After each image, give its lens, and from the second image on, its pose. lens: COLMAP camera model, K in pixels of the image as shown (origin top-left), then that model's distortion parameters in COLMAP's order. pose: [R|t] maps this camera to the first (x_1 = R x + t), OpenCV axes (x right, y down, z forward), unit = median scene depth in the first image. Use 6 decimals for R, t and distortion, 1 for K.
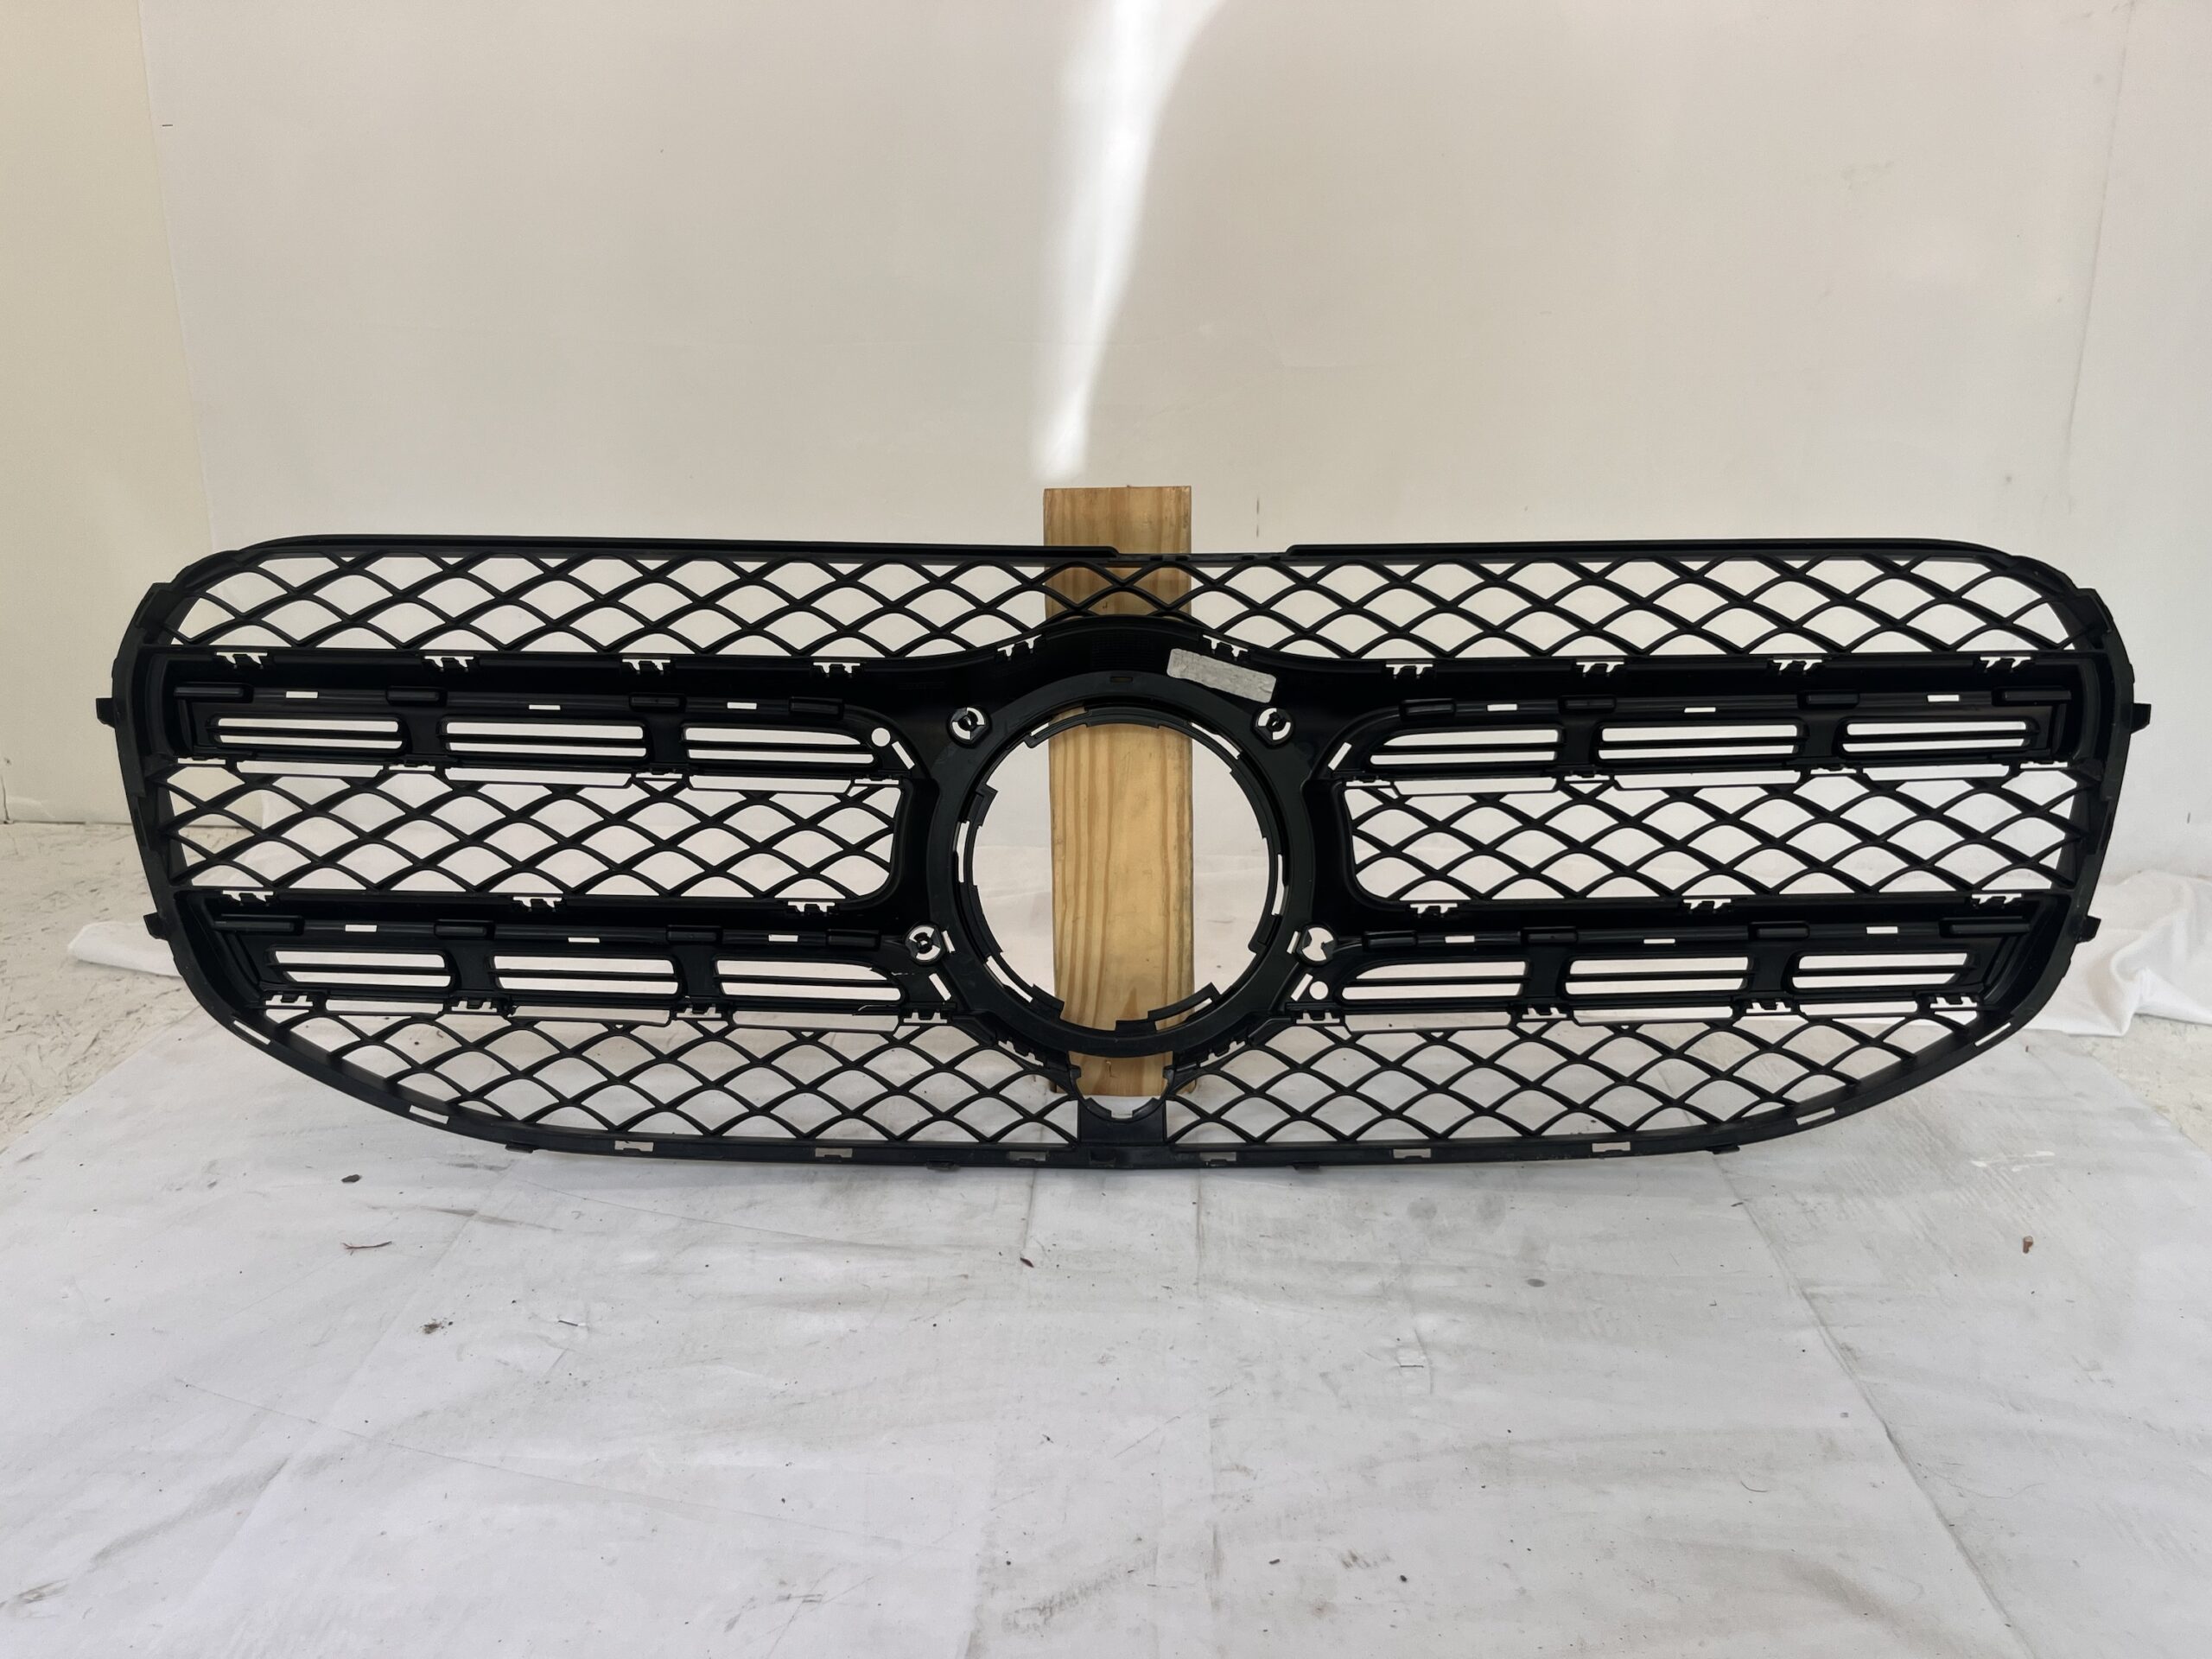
lens RADIAL K [[1735.6, 0, 1105.4], [0, 1735.6, 812.3], [0, 0, 1]] dist [0.029150, -0.030720]
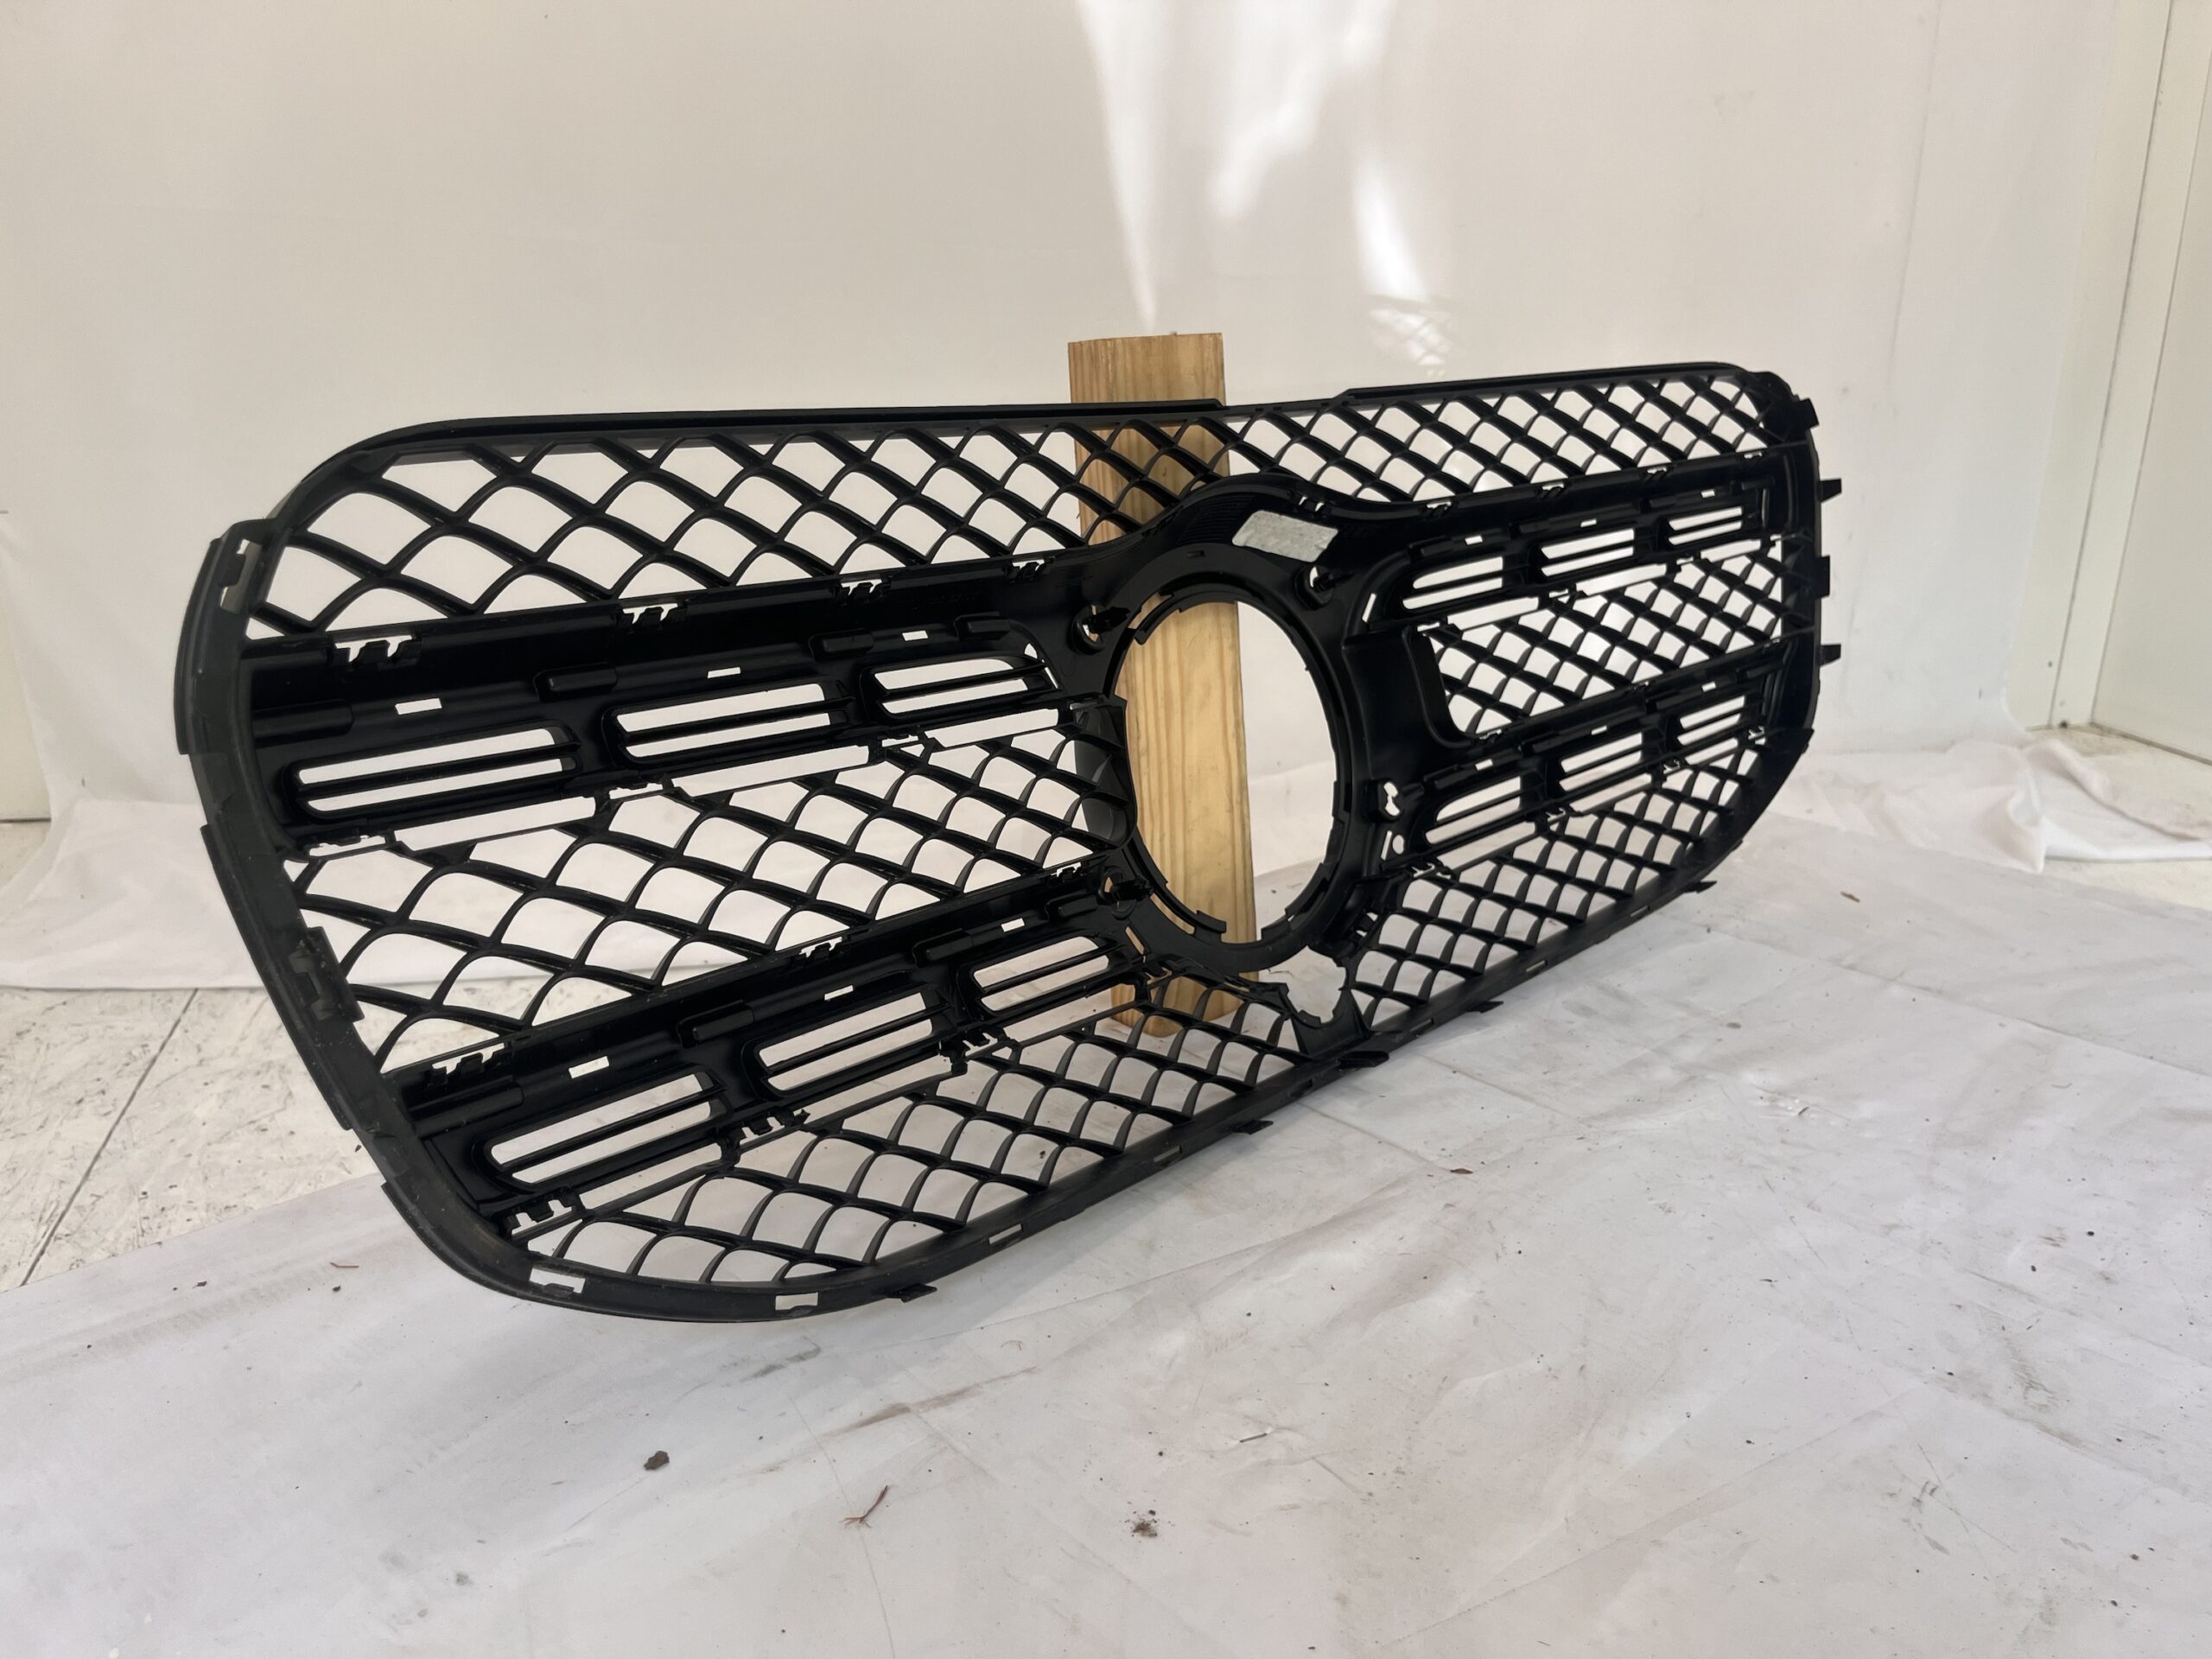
lens RADIAL K [[1735.6, 0, 1091.0], [0, 1735.6, 829.8], [0, 0, 1]] dist [0.029150, -0.030720]
pose [[0.688718, -0.209806, 0.694010, -0.704178], [0.189701, 0.976016, 0.106804, -0.046002], [-0.699772, 0.058097, 0.712000, 0.432550]]
